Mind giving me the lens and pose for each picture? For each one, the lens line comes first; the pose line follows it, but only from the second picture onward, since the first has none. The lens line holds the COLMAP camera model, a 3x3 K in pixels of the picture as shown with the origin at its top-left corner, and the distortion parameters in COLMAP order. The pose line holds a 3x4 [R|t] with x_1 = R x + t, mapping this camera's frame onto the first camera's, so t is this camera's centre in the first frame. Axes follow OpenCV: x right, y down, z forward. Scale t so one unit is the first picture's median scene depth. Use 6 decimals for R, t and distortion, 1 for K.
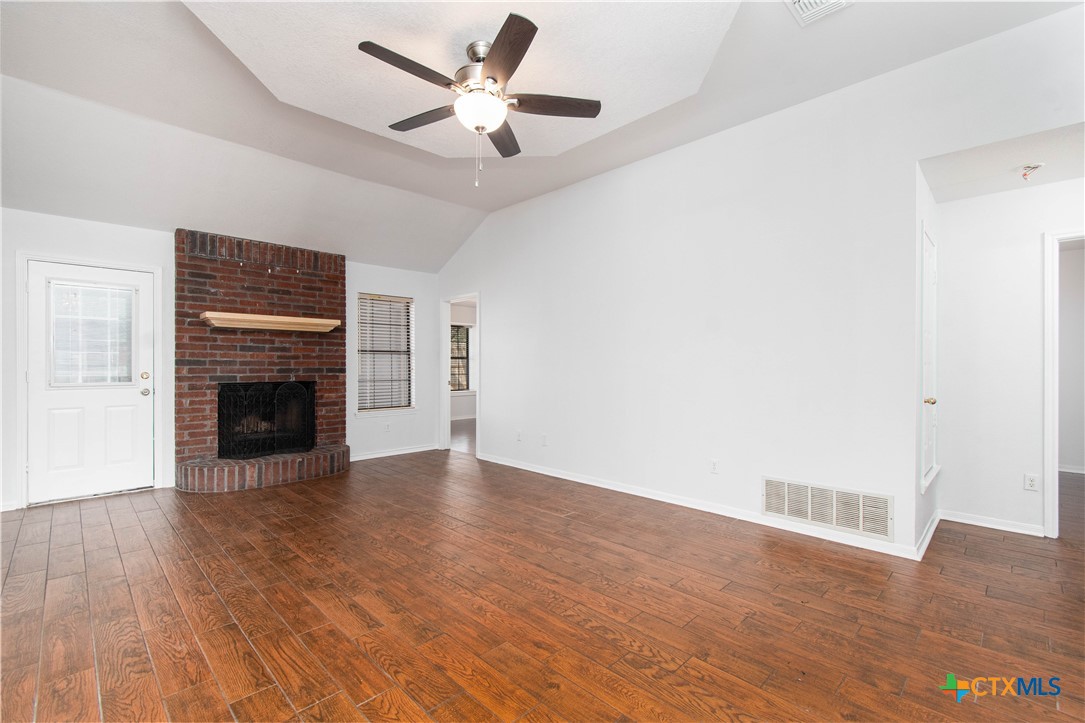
lens RADIAL K [[479.6, 0, 547.7], [0, 479.6, 362.1], [0, 0, 1]] dist [0.003483, -0.001388]
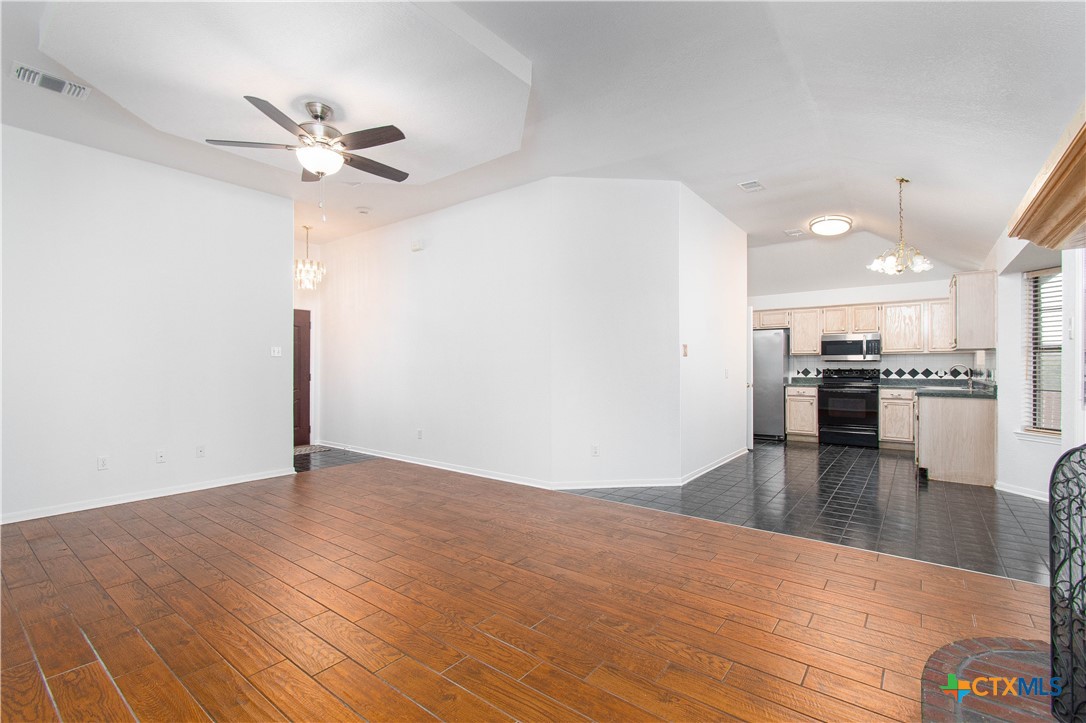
lens RADIAL K [[480.0, 0, 539.3], [0, 480.0, 366.6], [0, 0, 1]] dist [0.003483, -0.001388]
pose [[-0.993455, -0.002049, -0.114208, -0.306029], [-0.001303, 0.999977, -0.006606, 0.006784], [0.114219, -0.006414, -0.993435, 1.259855]]
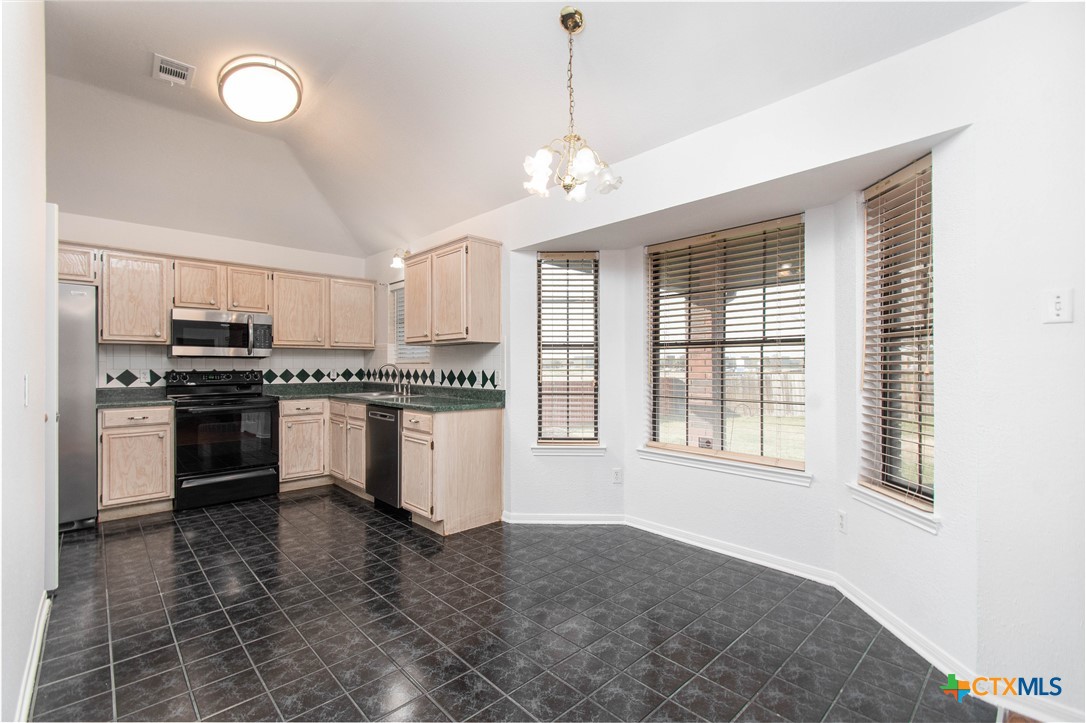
lens RADIAL K [[480.0, 0, 540.4], [0, 480.0, 365.4], [0, 0, 1]] dist [0.003483, -0.001388]
pose [[-0.032771, -0.002947, -0.999459, -0.585344], [0.009027, 0.999954, -0.003244, 0.001251], [0.999422, -0.009129, -0.032743, 0.453338]]
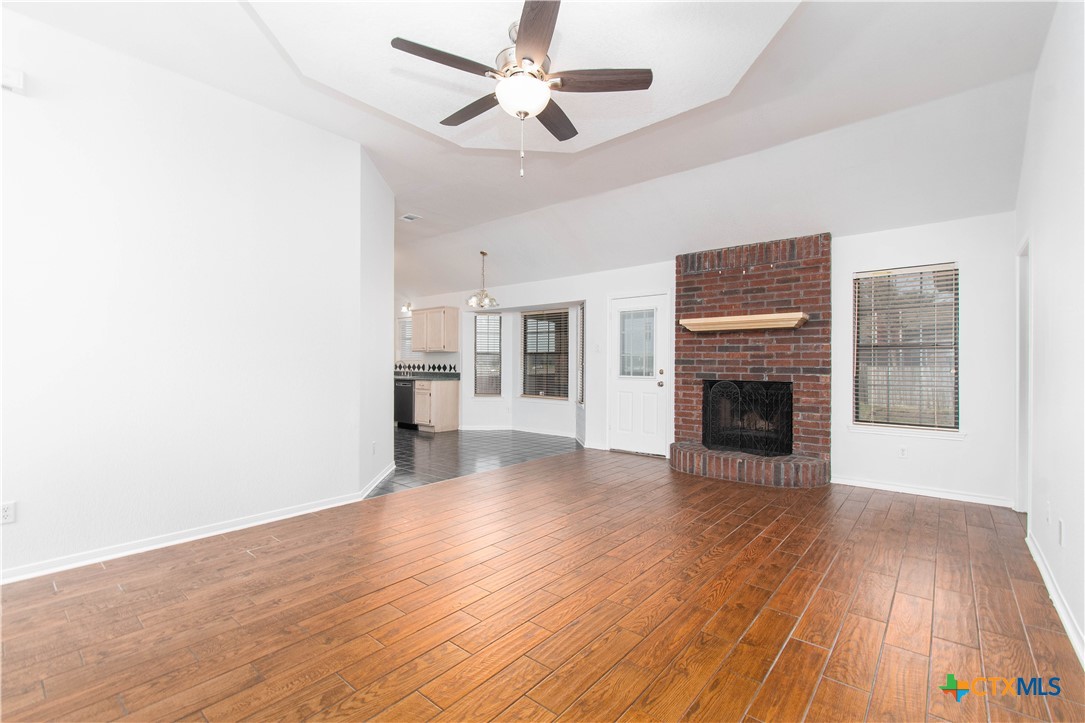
lens RADIAL K [[479.6, 0, 538.0], [0, 479.6, 362.0], [0, 0, 1]] dist [0.003483, -0.001388]
pose [[0.068172, -0.003671, -0.997667, 0.452146], [0.001040, 0.999993, -0.003608, 0.005203], [0.997673, -0.000792, 0.068175, 0.539249]]
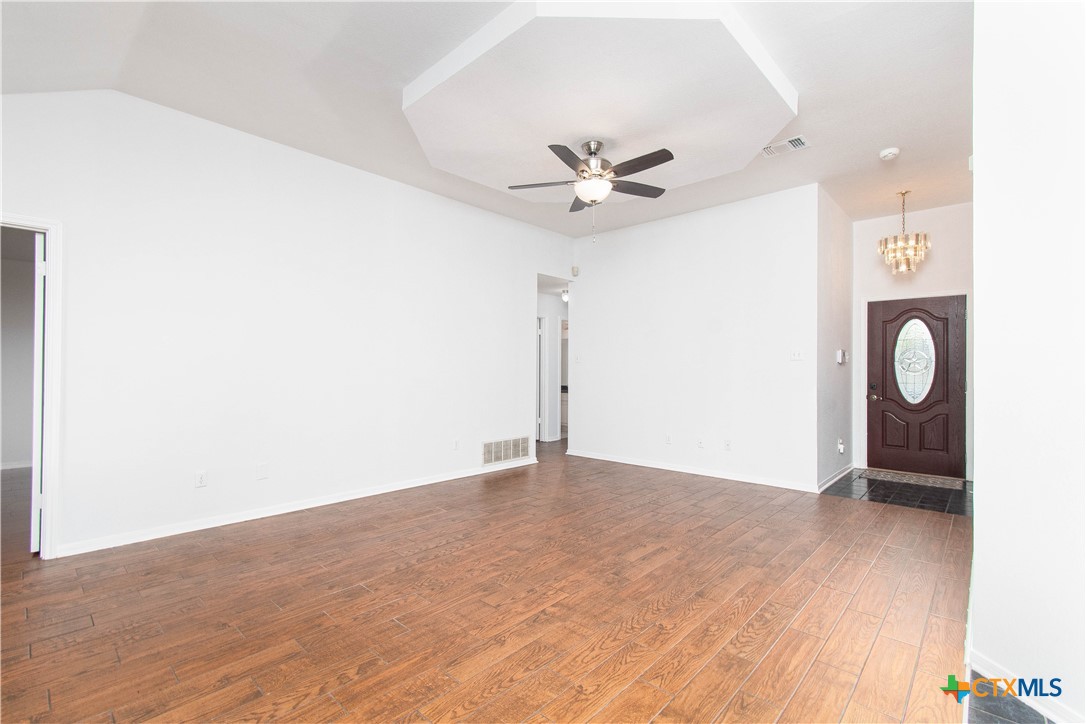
lens RADIAL K [[480.0, 0, 544.7], [0, 480.0, 367.1], [0, 0, 1]] dist [0.003483, -0.001388]
pose [[-0.039950, 0.005184, 0.999188, -0.845717], [-0.010427, 0.999930, -0.005605, 0.002387], [-0.999147, -0.010642, -0.039893, 0.665112]]
